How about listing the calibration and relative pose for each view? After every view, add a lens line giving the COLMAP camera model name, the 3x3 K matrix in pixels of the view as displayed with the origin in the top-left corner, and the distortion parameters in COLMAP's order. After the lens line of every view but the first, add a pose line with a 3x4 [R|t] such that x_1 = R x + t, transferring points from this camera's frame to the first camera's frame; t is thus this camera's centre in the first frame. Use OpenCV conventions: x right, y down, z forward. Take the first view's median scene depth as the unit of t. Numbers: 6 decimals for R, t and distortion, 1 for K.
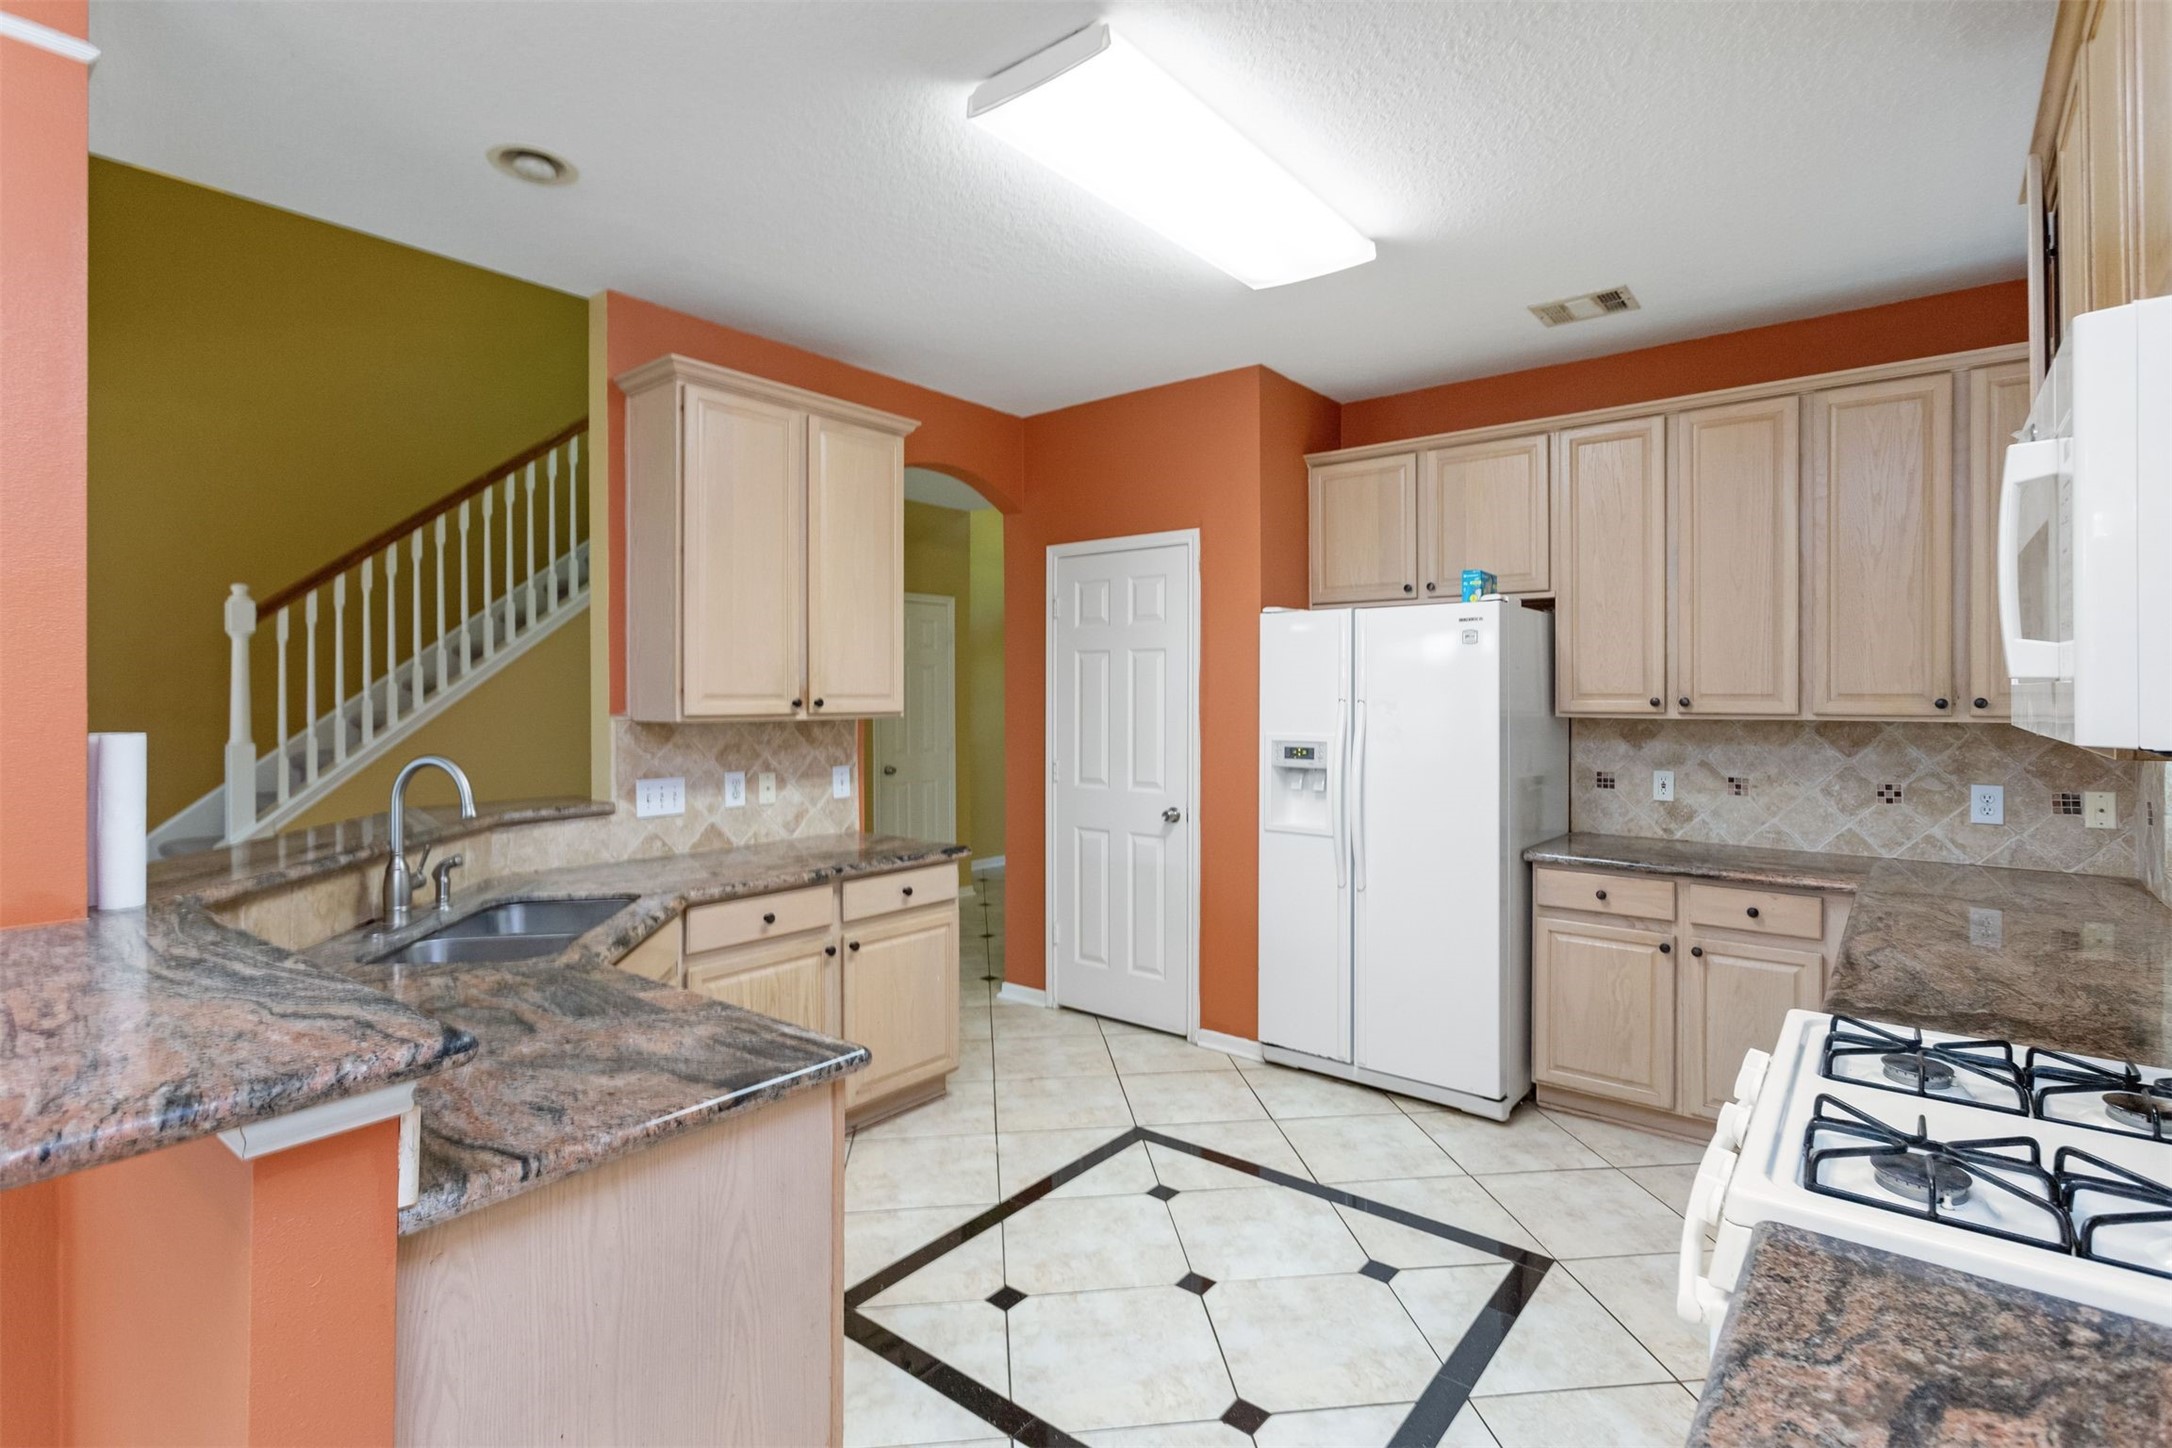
lens RADIAL K [[1031.2, 0, 1093.5], [0, 1031.2, 702.3], [0, 0, 1]] dist [0.000585, 0.000276]
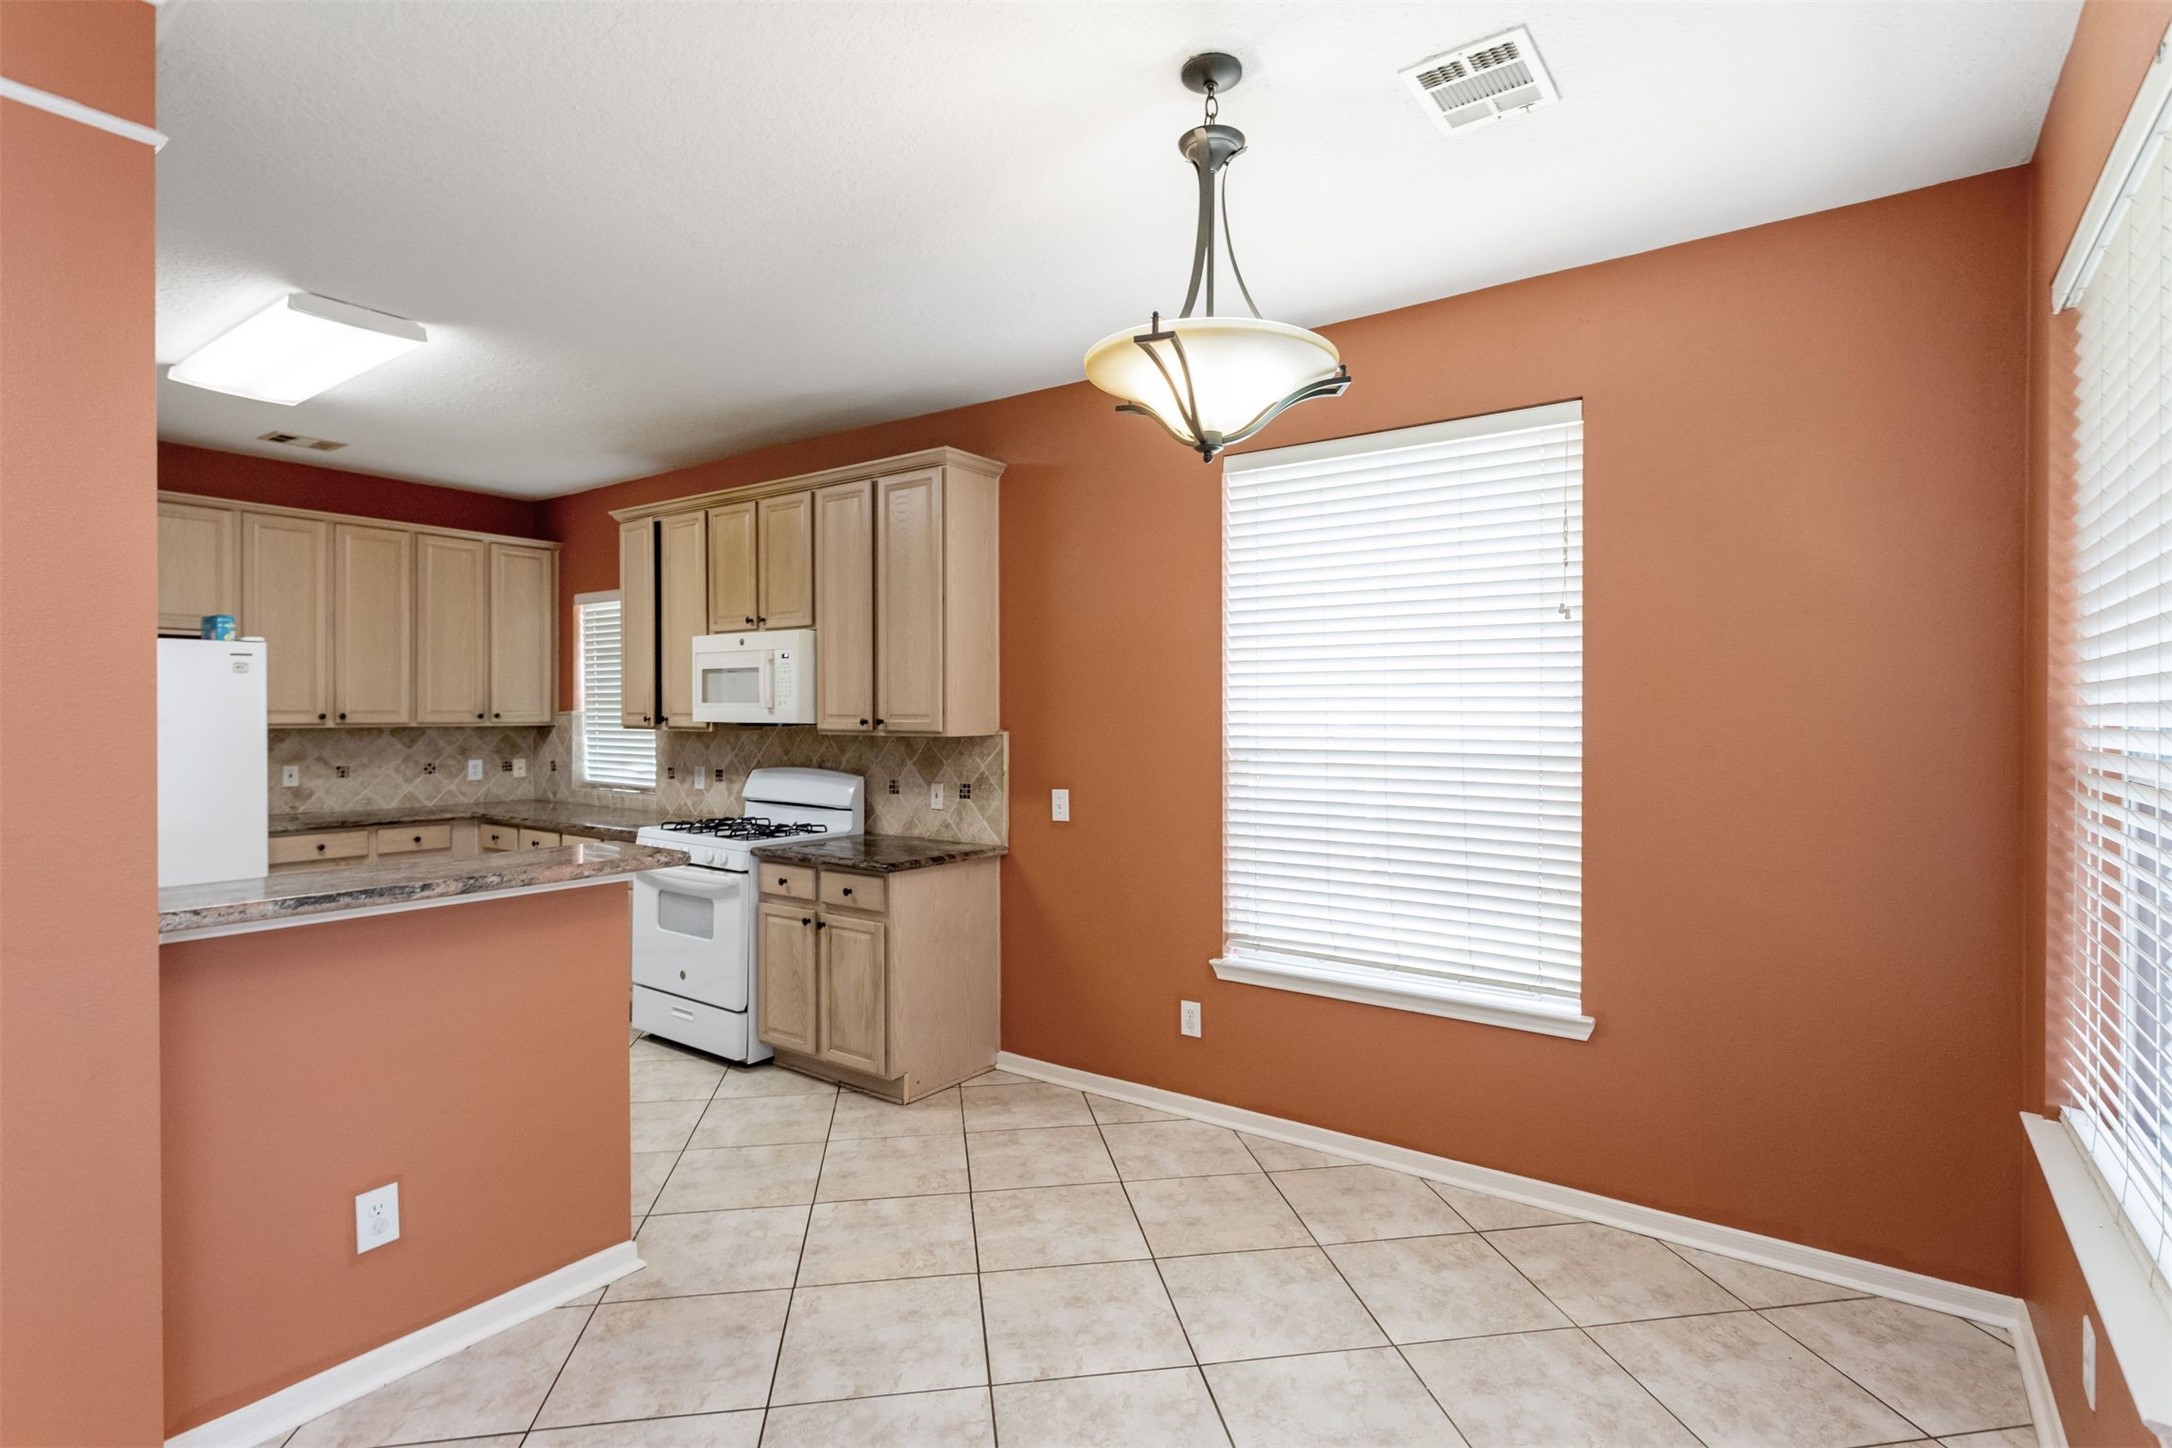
lens RADIAL K [[1059.4, 0, 1092.7], [0, 1059.4, 717.2], [0, 0, 1]] dist [-0.000626, -0.000534]
pose [[-0.046675, -0.005214, 0.998897, -1.023230], [0.006605, 0.999963, 0.005528, -0.000044], [-0.998888, 0.006856, -0.046639, -0.029263]]
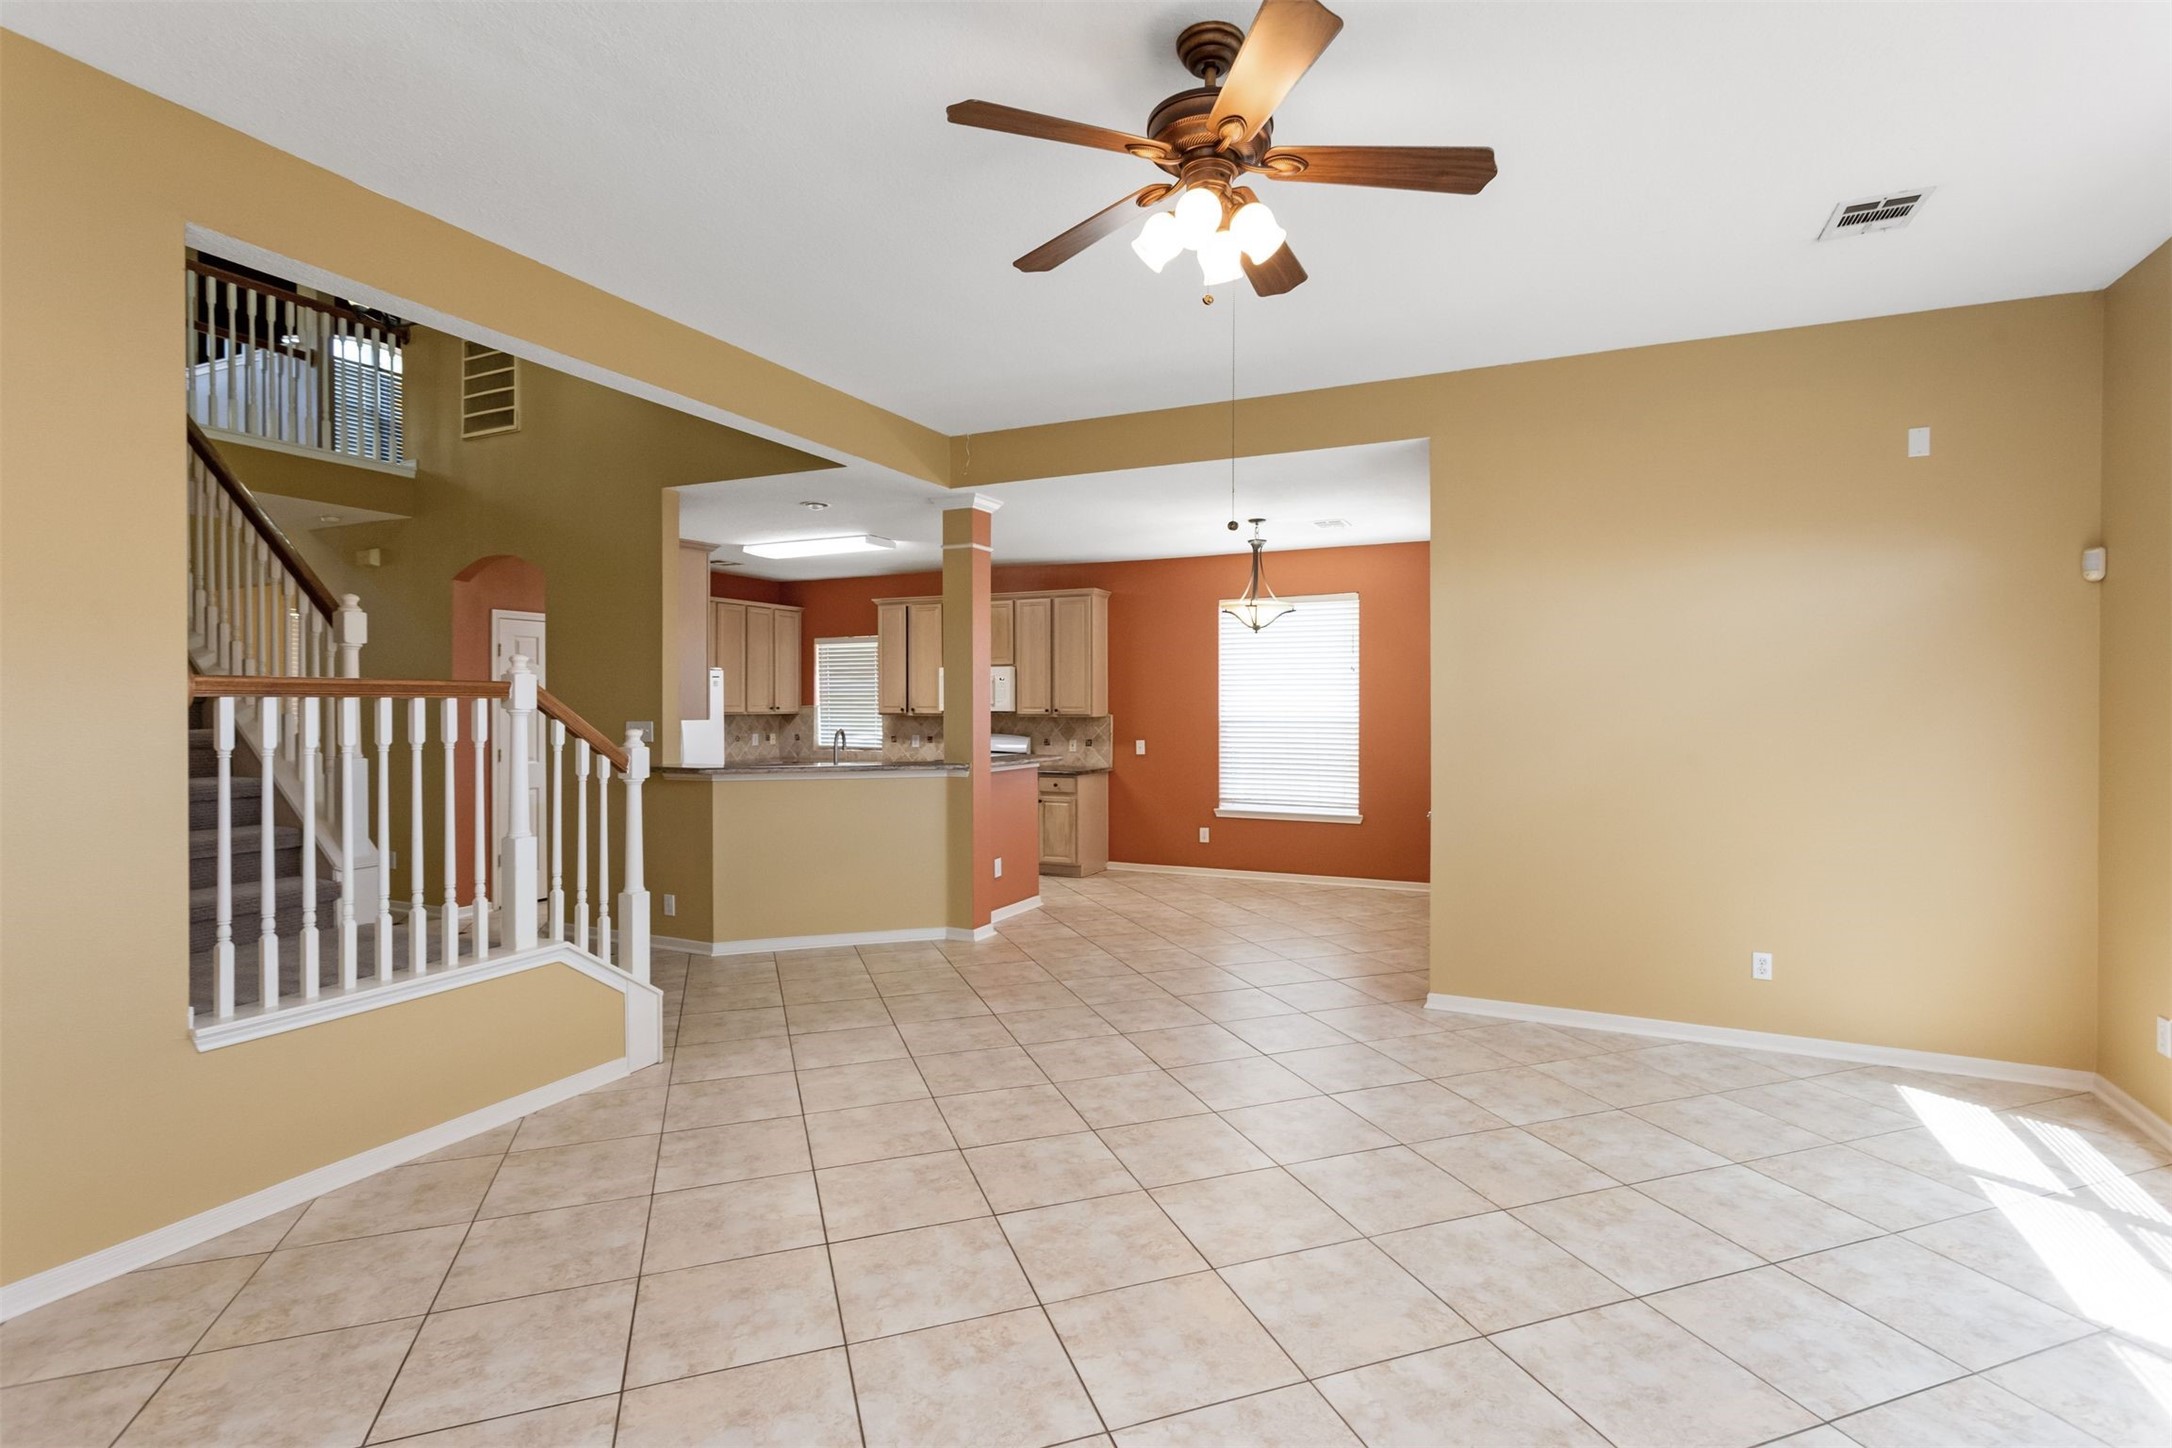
lens RADIAL K [[1031.2, 0, 1093.5], [0, 1031.2, 702.3], [0, 0, 1]] dist [0.000585, 0.000276]
pose [[-0.218980, 0.002218, 0.975727, -2.314222], [0.007840, 0.999969, -0.000513, -0.007325], [-0.975698, 0.007538, -0.218991, 0.623434]]
